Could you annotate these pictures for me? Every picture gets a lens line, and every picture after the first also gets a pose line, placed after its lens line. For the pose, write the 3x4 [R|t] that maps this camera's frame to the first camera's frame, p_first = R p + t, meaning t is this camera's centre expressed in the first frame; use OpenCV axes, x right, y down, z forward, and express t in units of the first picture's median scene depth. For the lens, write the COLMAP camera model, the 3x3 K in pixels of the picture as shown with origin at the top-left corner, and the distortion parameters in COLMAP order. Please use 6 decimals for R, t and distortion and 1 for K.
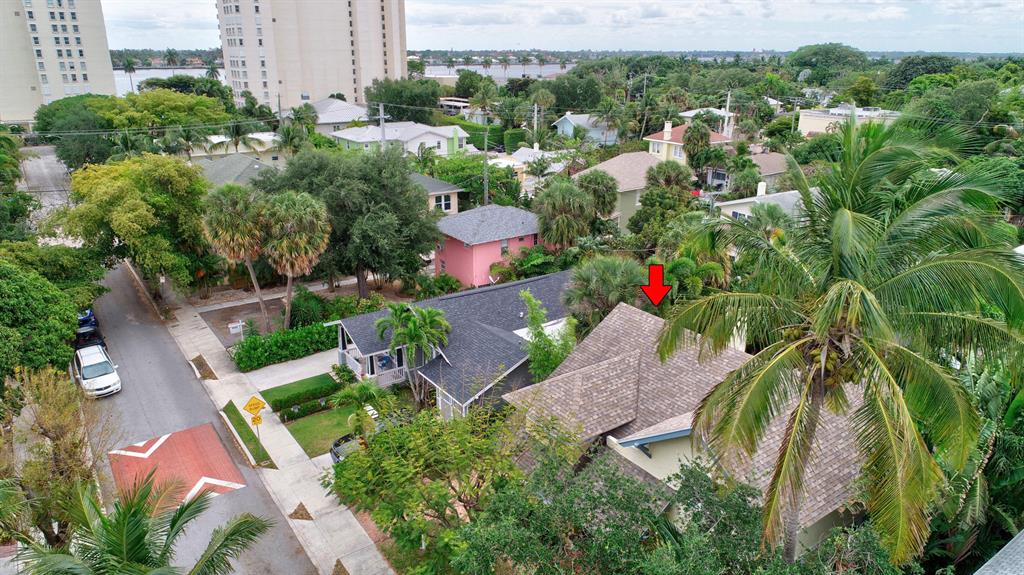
lens RADIAL K [[684.6, 0, 511.6], [0, 684.6, 288.1], [0, 0, 1]] dist [0.000560, 0.000052]
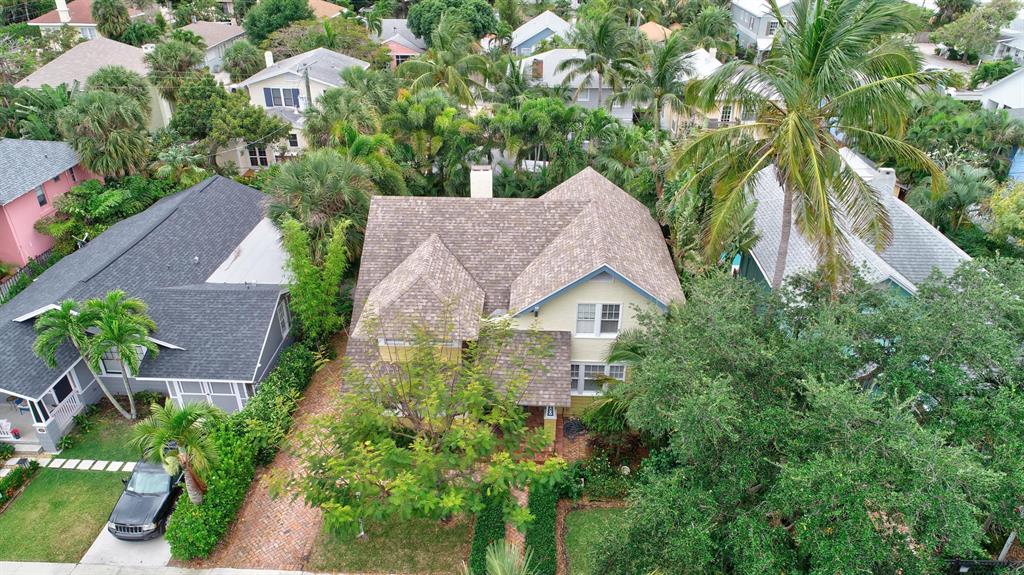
lens RADIAL K [[684.6, 0, 512.5], [0, 684.6, 286.6], [0, 0, 1]] dist [0.000560, 0.000052]
pose [[0.612954, -0.387004, 0.688851, -0.242588], [0.257035, 0.922078, 0.289318, -0.052579], [-0.747141, -0.000280, 0.664665, 0.143935]]
